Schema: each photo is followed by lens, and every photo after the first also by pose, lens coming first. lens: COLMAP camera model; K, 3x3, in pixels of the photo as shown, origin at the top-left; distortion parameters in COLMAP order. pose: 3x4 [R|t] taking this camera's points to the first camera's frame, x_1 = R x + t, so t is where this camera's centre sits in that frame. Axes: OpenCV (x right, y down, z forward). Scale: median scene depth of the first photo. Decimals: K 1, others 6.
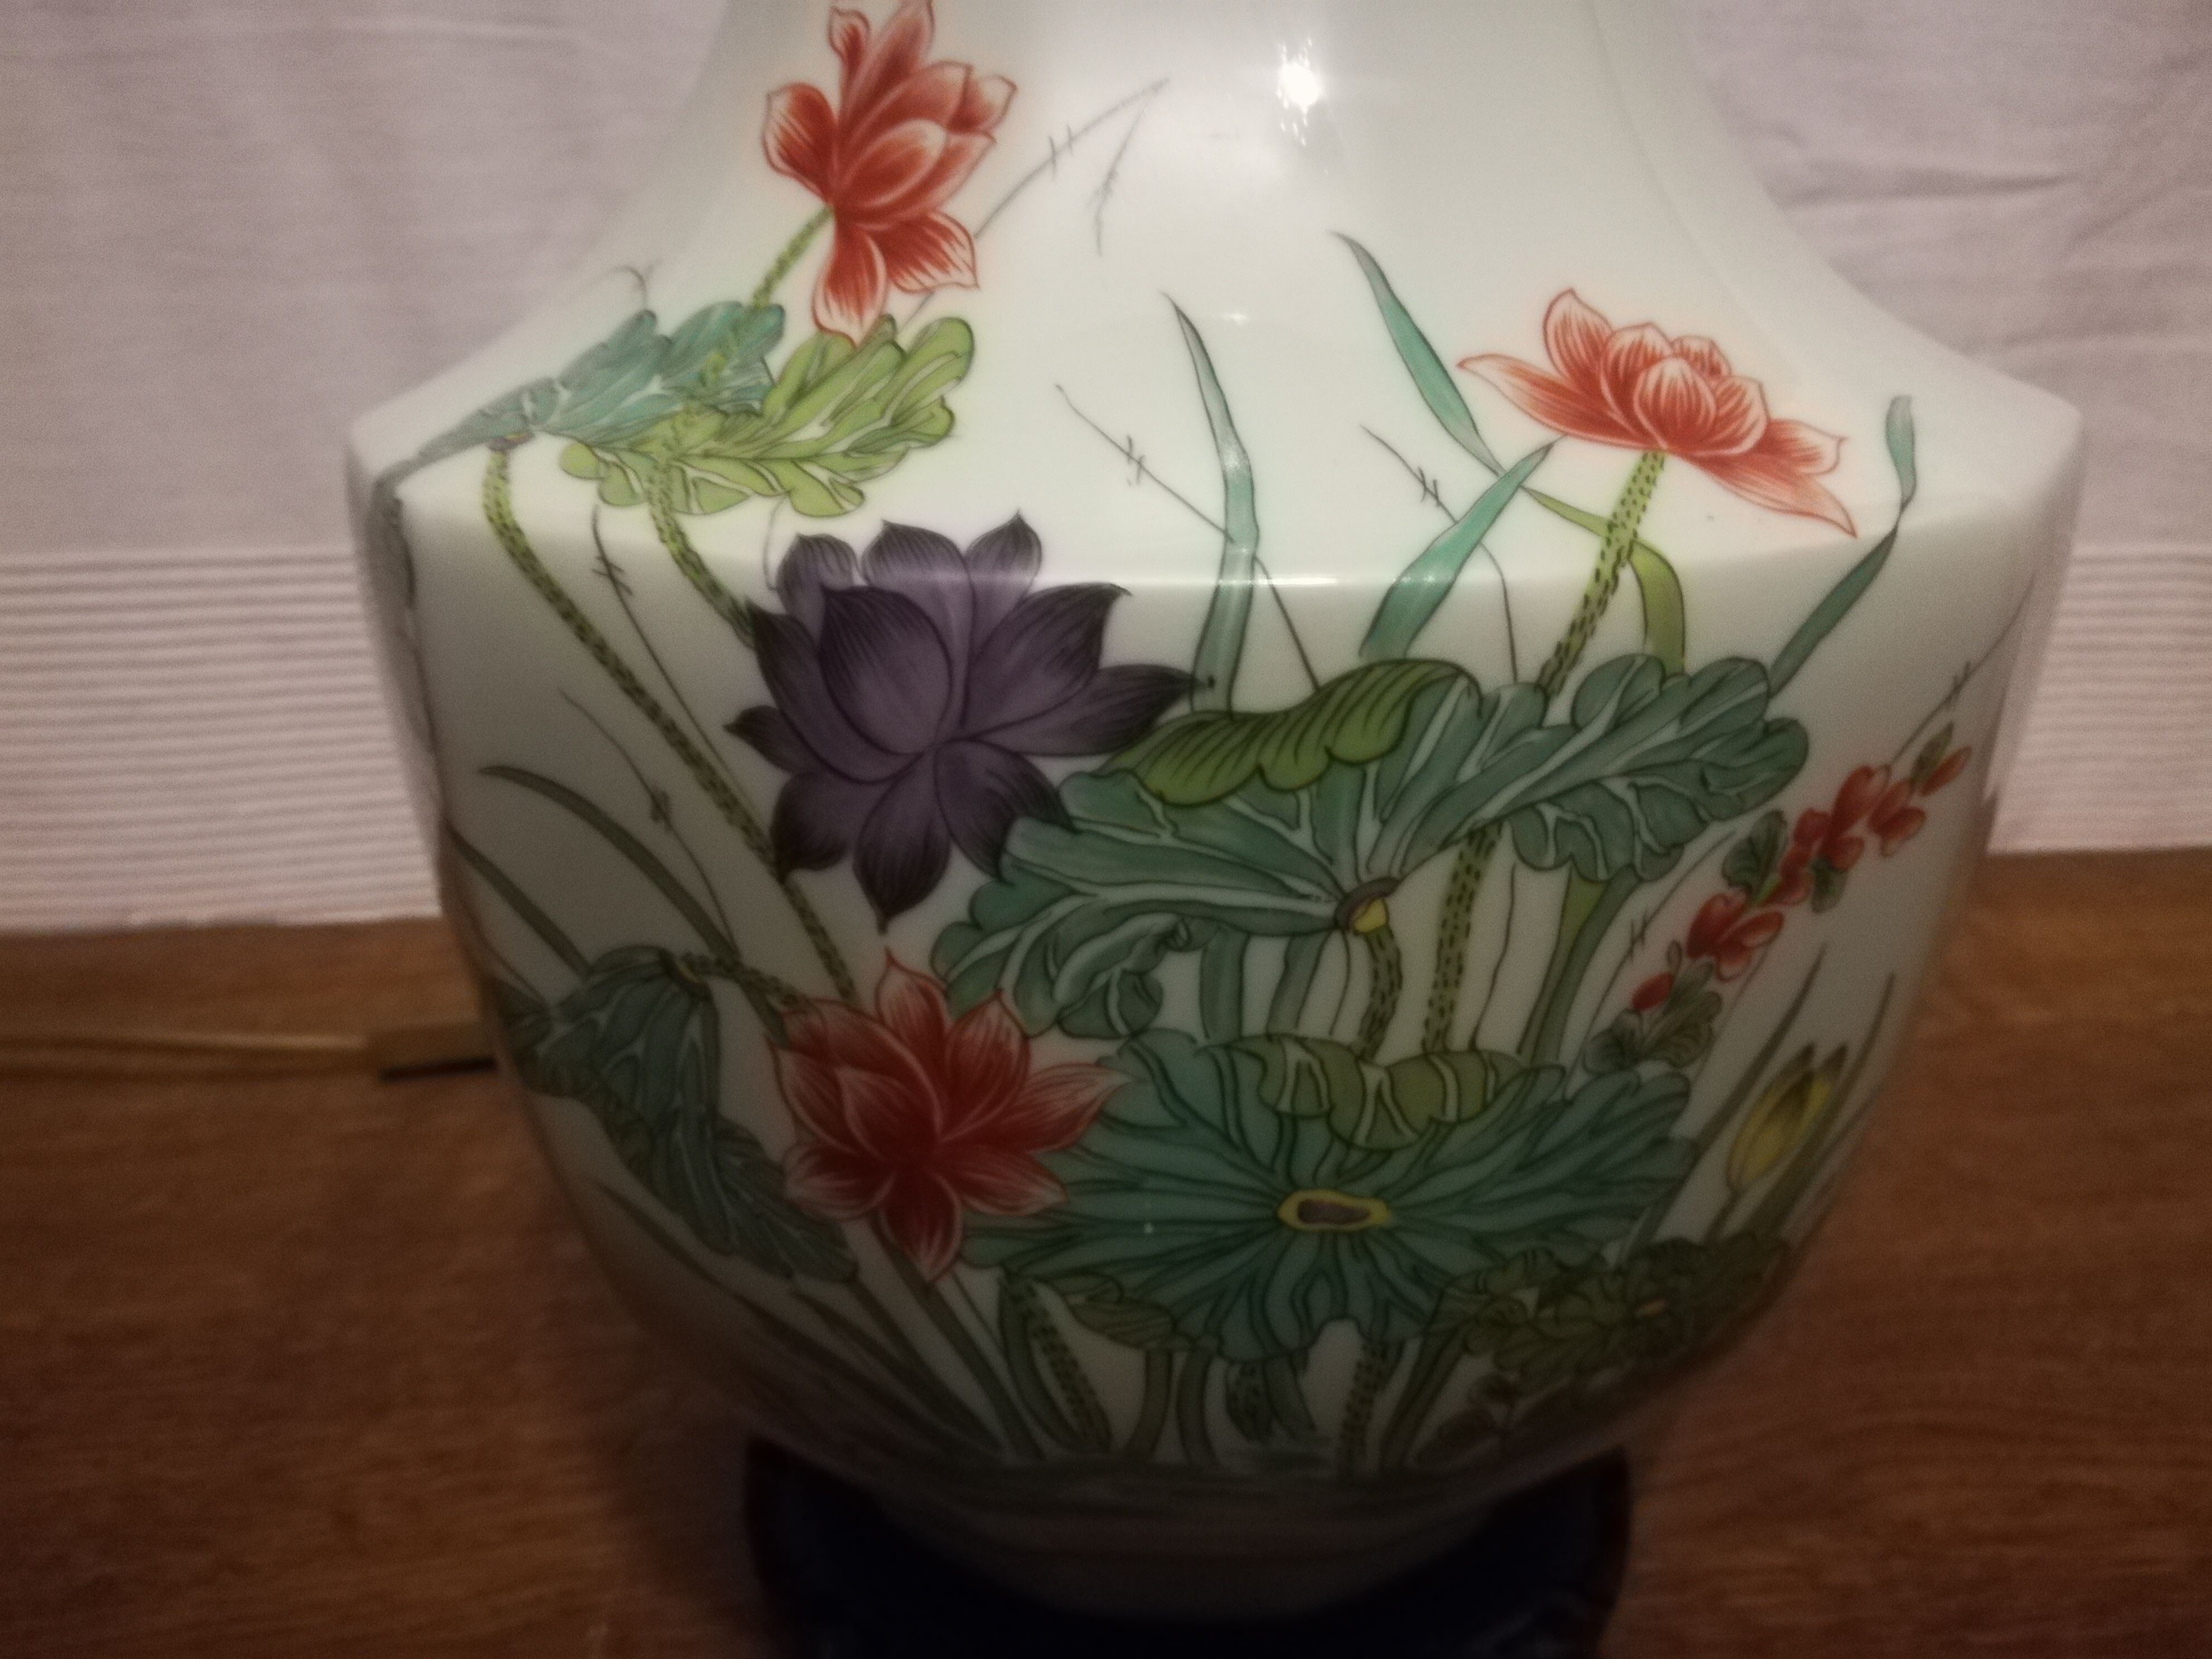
lens RADIAL K [[1679.6, 0, 1104.6], [0, 1679.6, 877.8], [0, 0, 1]] dist [-0.004264, -0.001651]
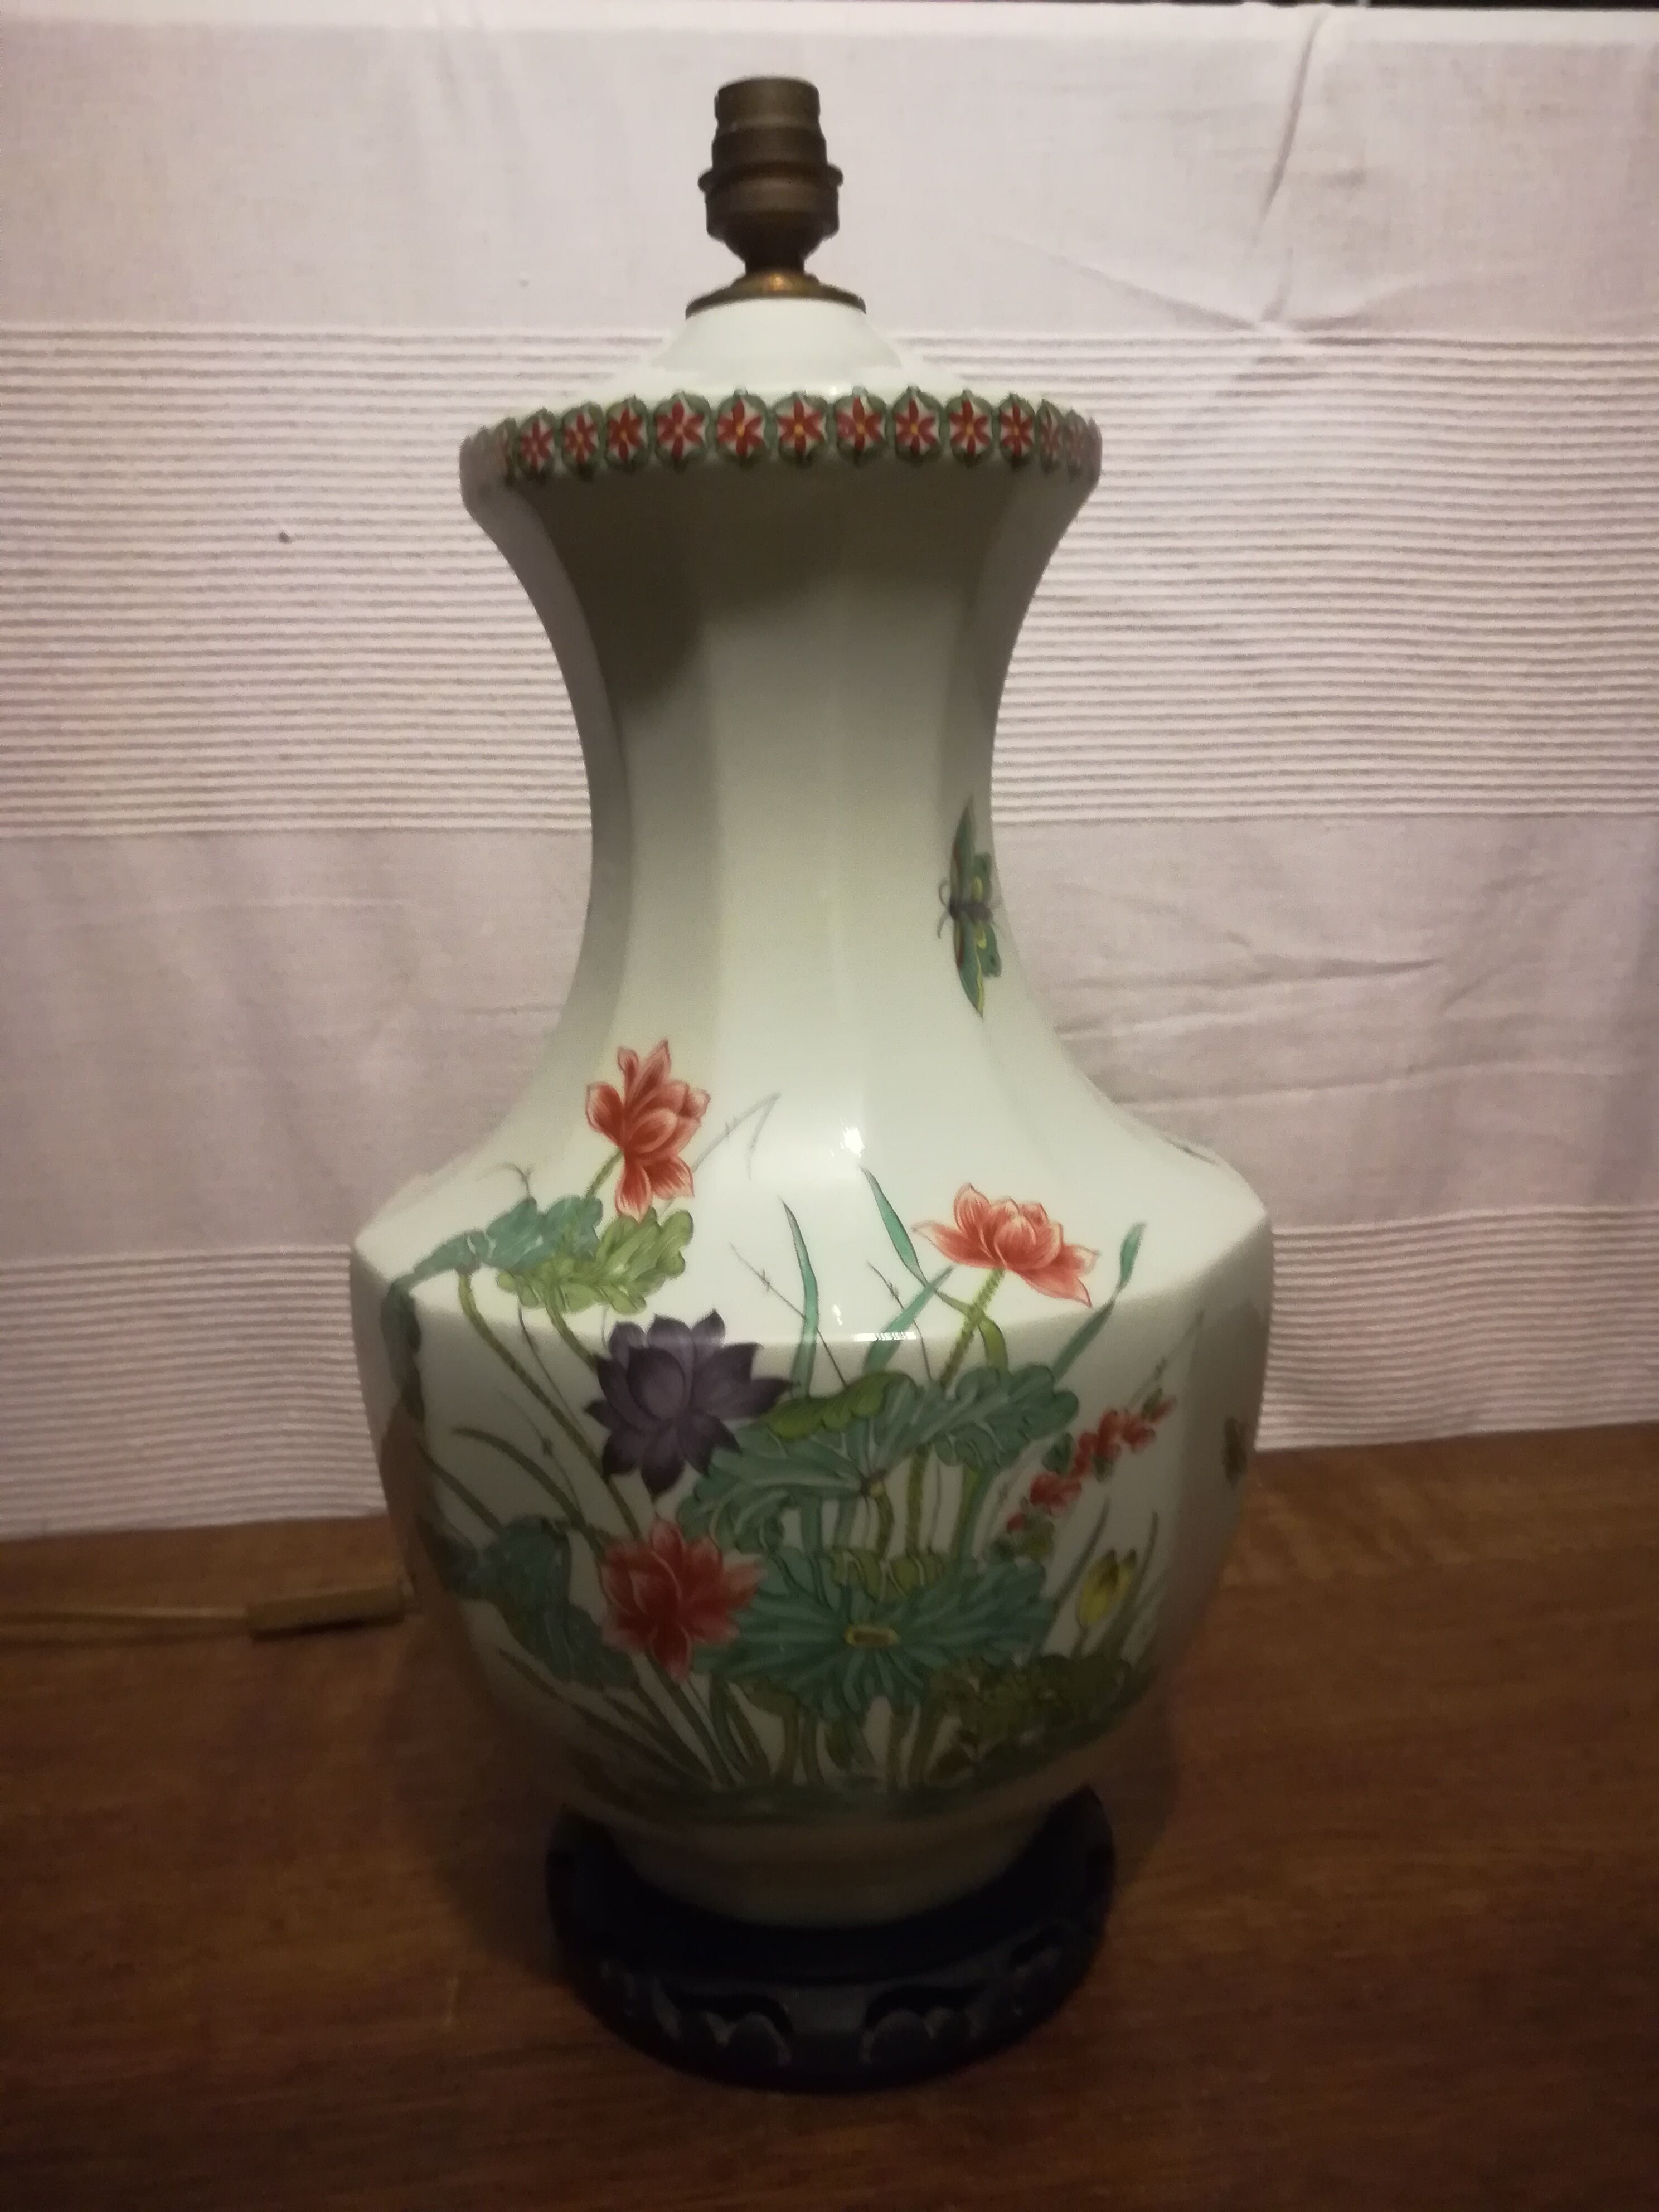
lens RADIAL K [[1679.6, 0, 829.5], [0, 1679.6, 1106.0], [0, 0, 1]] dist [-0.004264, -0.001651]
pose [[0.999469, -0.025416, 0.020387, 0.056899], [0.029227, 0.975916, -0.216179, 0.006590], [-0.014402, 0.216660, 0.976141, -1.113433]]
